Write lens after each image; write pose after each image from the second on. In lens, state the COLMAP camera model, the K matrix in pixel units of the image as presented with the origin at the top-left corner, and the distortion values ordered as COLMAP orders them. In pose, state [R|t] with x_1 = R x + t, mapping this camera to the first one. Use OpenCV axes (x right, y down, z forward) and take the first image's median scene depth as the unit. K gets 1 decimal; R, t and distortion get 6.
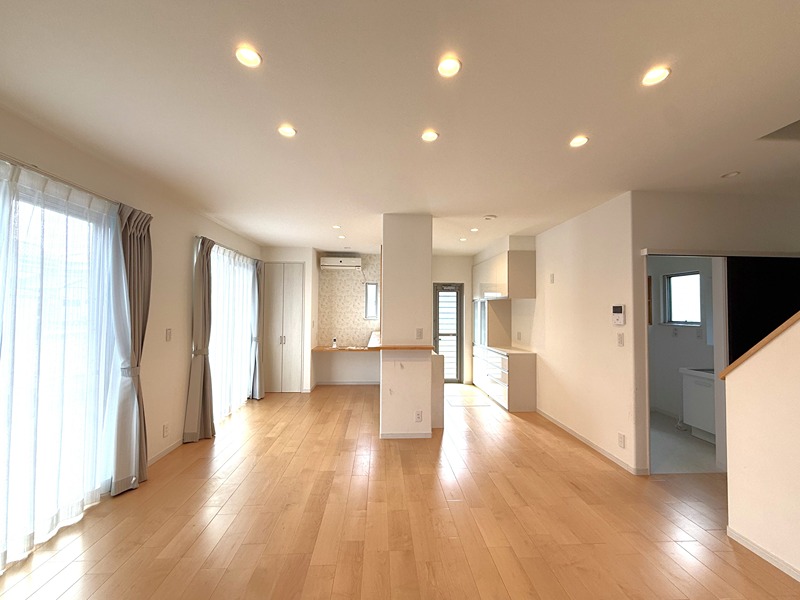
lens RADIAL K [[319.6, 0, 400.0], [0, 319.6, 300.0], [0, 0, 1]] dist [-0.010475, -0.000027]
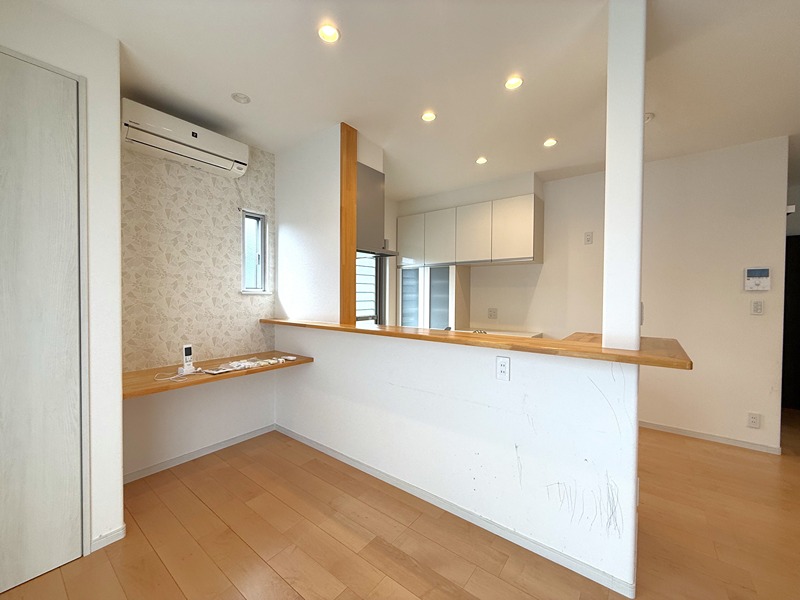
lens RADIAL K [[319.6, 0, 400.0], [0, 319.6, 300.0], [0, 0, 1]] dist [-0.010475, -0.000027]
pose [[0.664191, -0.017348, 0.747362, -0.307830], [-0.027389, 0.998495, 0.047519, 0.044601], [-0.747061, -0.052031, 0.662716, 0.585454]]
